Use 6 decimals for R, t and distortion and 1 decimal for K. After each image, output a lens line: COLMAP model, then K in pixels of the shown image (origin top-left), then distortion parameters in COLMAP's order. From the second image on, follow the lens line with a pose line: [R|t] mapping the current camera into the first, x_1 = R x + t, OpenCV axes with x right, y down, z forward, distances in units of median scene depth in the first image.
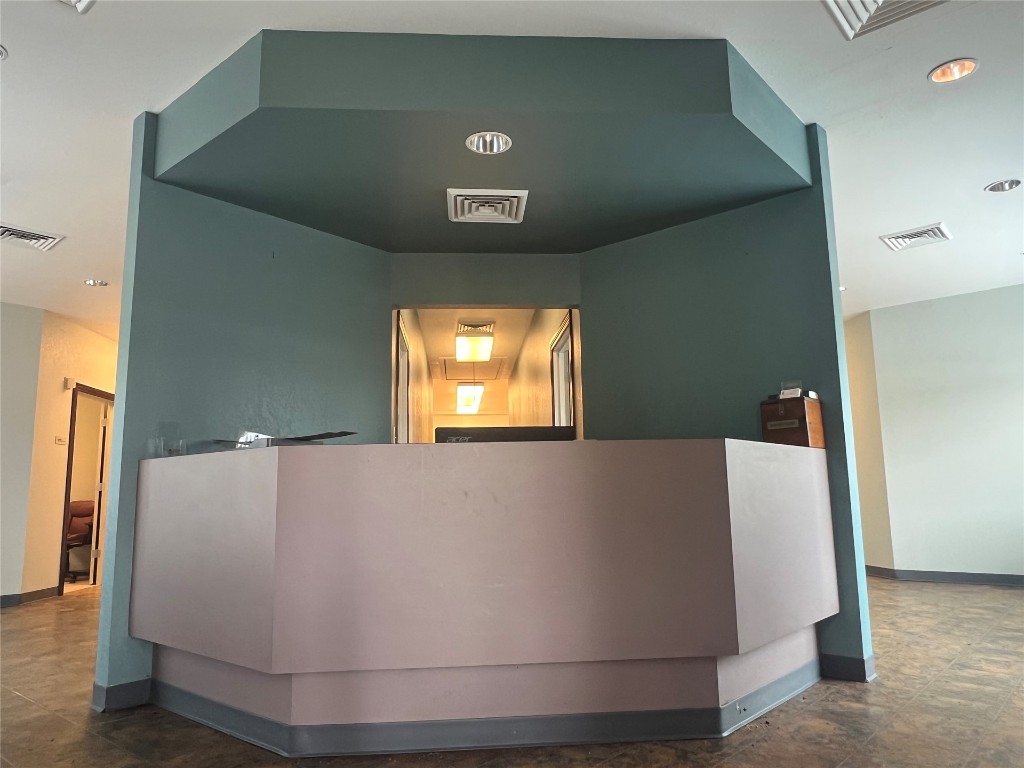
lens RADIAL K [[722.0, 0, 514.5], [0, 722.0, 385.2], [0, 0, 1]] dist [-0.002960, 0.000226]
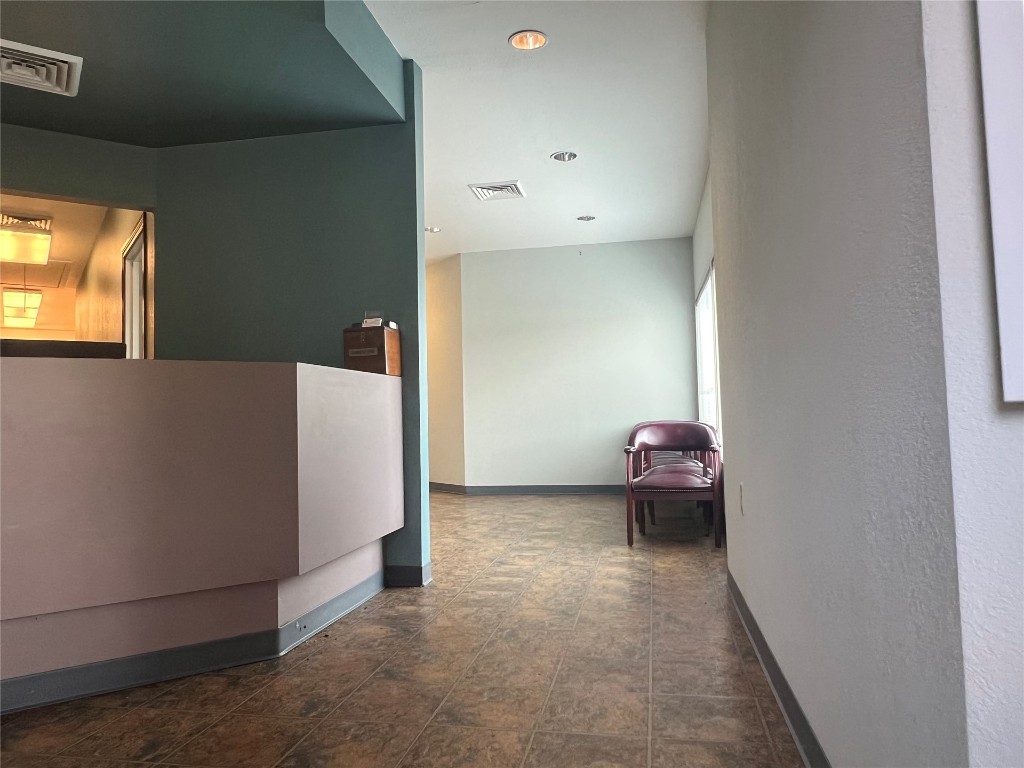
lens RADIAL K [[722.0, 0, 515.1], [0, 722.0, 383.3], [0, 0, 1]] dist [-0.002960, 0.000226]
pose [[0.863044, 0.020624, 0.504708, 0.036745], [-0.068922, 0.994630, 0.077211, 0.003839], [-0.500405, -0.101422, 0.859830, 0.002207]]
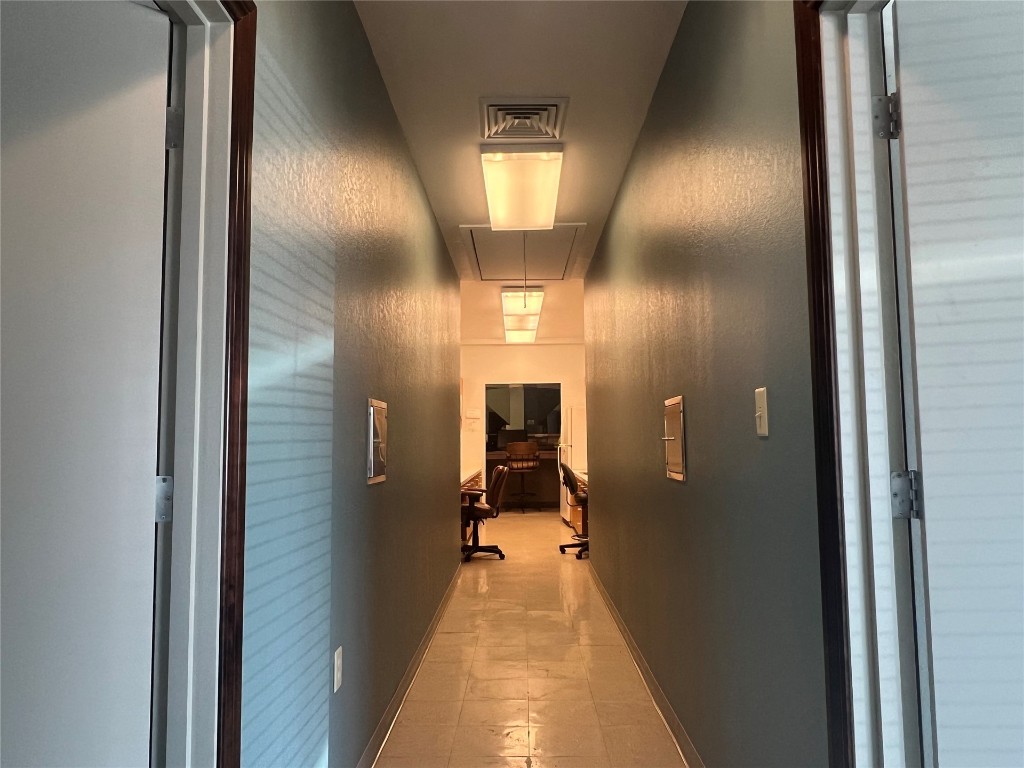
lens RADIAL K [[722.0, 0, 511.2], [0, 722.0, 381.8], [0, 0, 1]] dist [-0.002960, 0.000226]
pose [[0.995934, 0.010759, -0.089443, -0.042681], [-0.003789, 0.996966, 0.077744, 0.092909], [0.090008, -0.077089, 0.992953, 1.195903]]
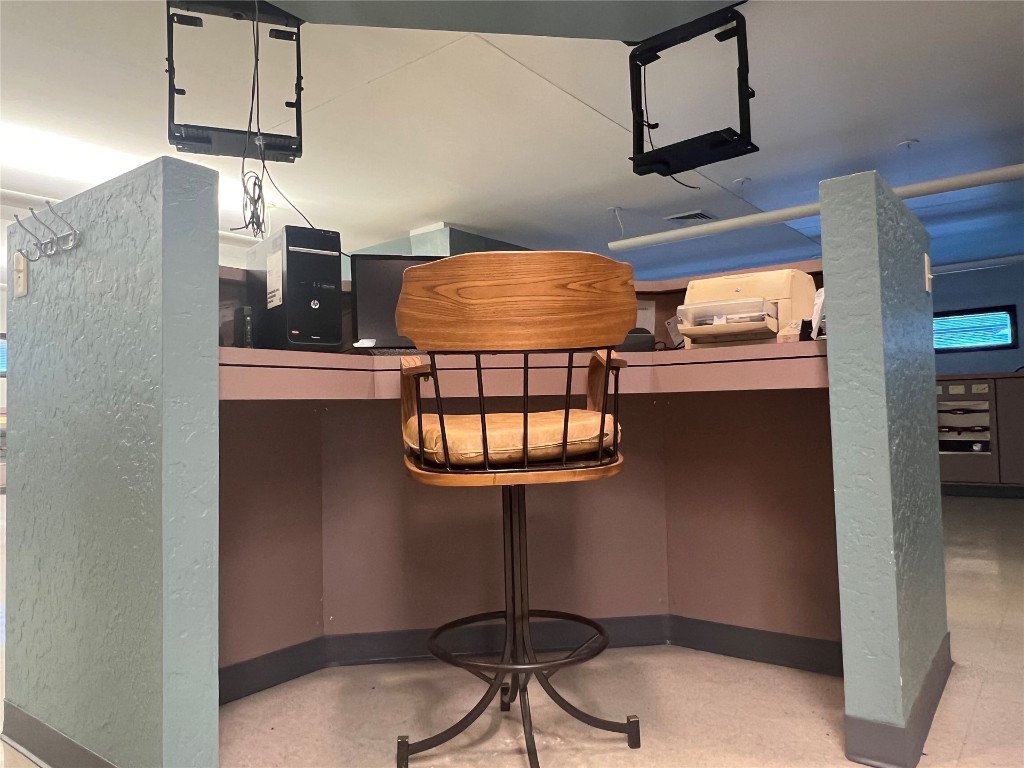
lens RADIAL K [[722.0, 0, 510.6], [0, 722.0, 382.9], [0, 0, 1]] dist [-0.002960, 0.000226]
pose [[0.998561, 0.005297, 0.053366, -0.225485], [-0.011463, 0.993194, 0.115903, 0.467507], [-0.052389, -0.116348, 0.991826, 3.105058]]
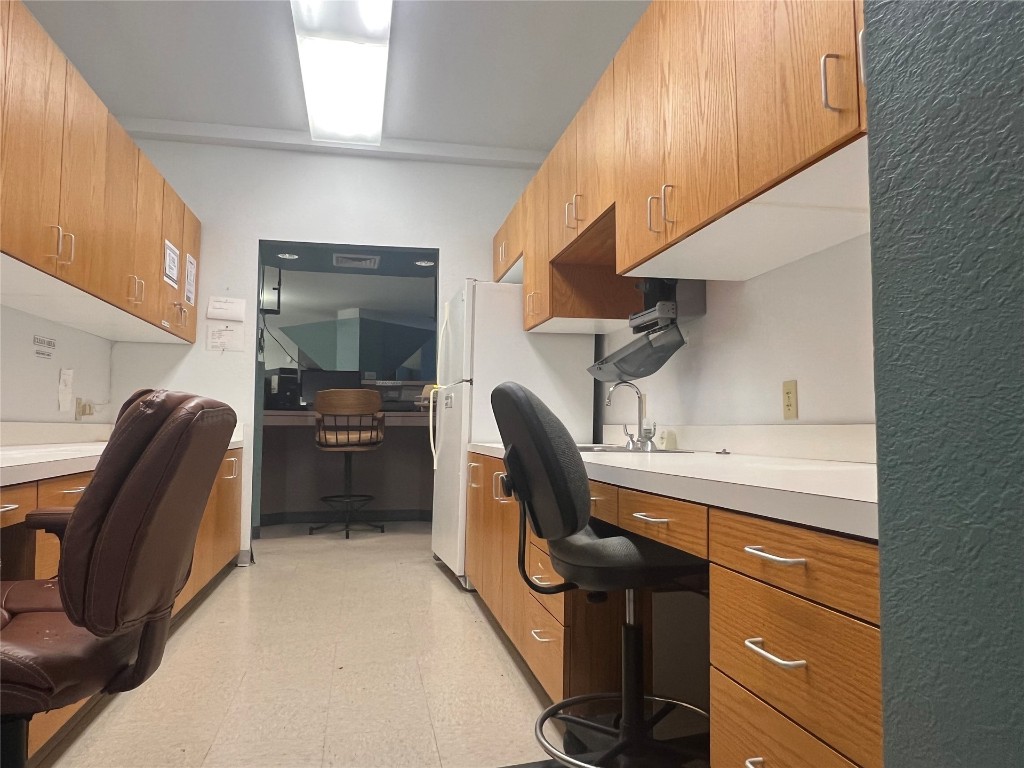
lens RADIAL K [[722.0, 0, 514.6], [0, 722.0, 384.9], [0, 0, 1]] dist [-0.002960, 0.000226]
pose [[0.990408, 0.038199, 0.132790, -0.105624], [-0.050512, 0.994603, 0.090633, 0.336464], [-0.128611, -0.096471, 0.986992, 2.318275]]
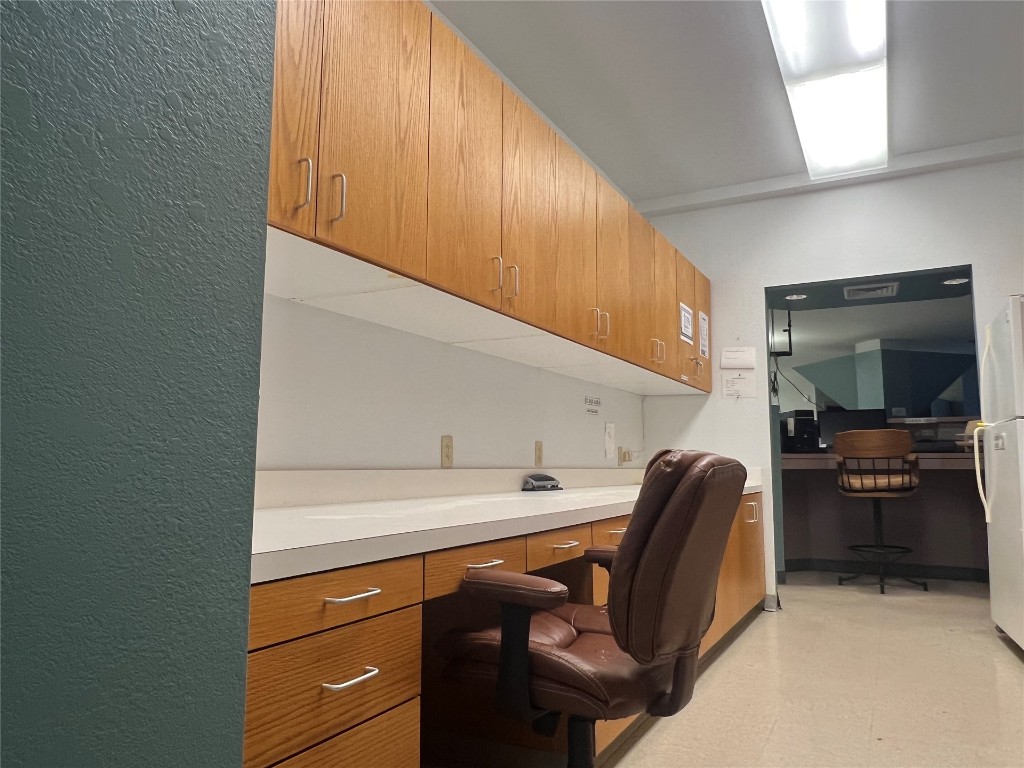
lens RADIAL K [[722.0, 0, 512.2], [0, 722.0, 382.5], [0, 0, 1]] dist [-0.002960, 0.000226]
pose [[0.847375, -0.033812, -0.529917, -0.098204], [0.058569, 0.997833, 0.029988, 0.328859], [0.527755, -0.056448, 0.847519, 2.308381]]
